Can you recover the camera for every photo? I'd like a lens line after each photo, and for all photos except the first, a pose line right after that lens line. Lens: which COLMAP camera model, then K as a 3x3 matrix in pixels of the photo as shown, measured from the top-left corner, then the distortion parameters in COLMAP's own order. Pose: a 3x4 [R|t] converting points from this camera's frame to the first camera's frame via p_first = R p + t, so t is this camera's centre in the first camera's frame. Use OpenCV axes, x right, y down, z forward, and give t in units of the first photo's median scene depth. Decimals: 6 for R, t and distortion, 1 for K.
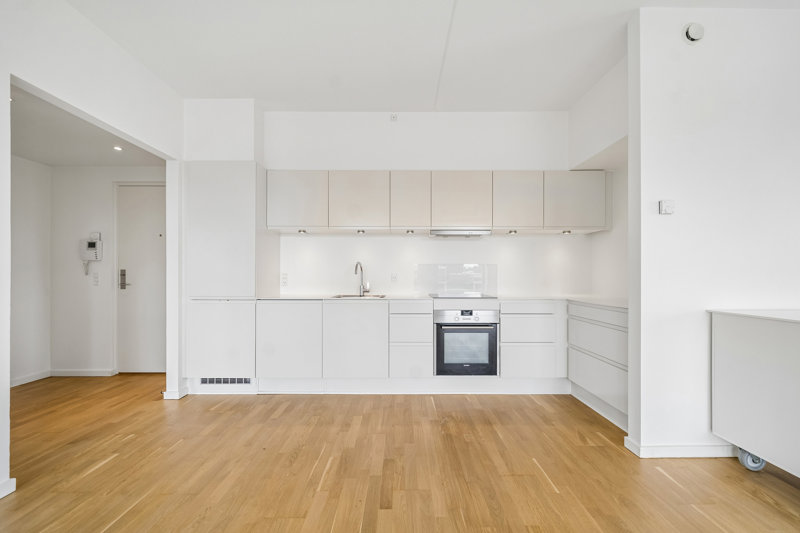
lens RADIAL K [[318.2, 0, 402.1], [0, 318.2, 273.4], [0, 0, 1]] dist [-0.000603, -0.000592]
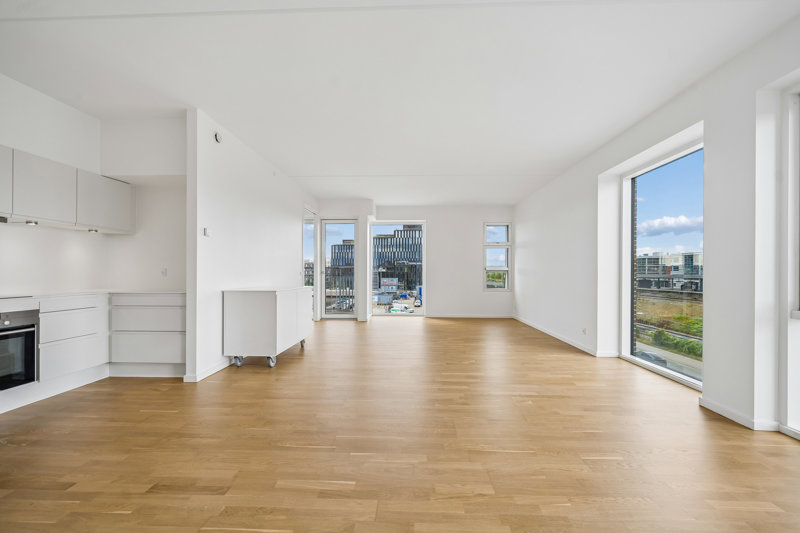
lens RADIAL K [[318.2, 0, 402.2], [0, 318.2, 272.4], [0, 0, 1]] dist [-0.000603, -0.000592]
pose [[0.040985, 0.001672, 0.999158, -0.601963], [-0.003796, 0.999992, -0.001518, 0.007662], [-0.999153, -0.003731, 0.040991, -0.089728]]
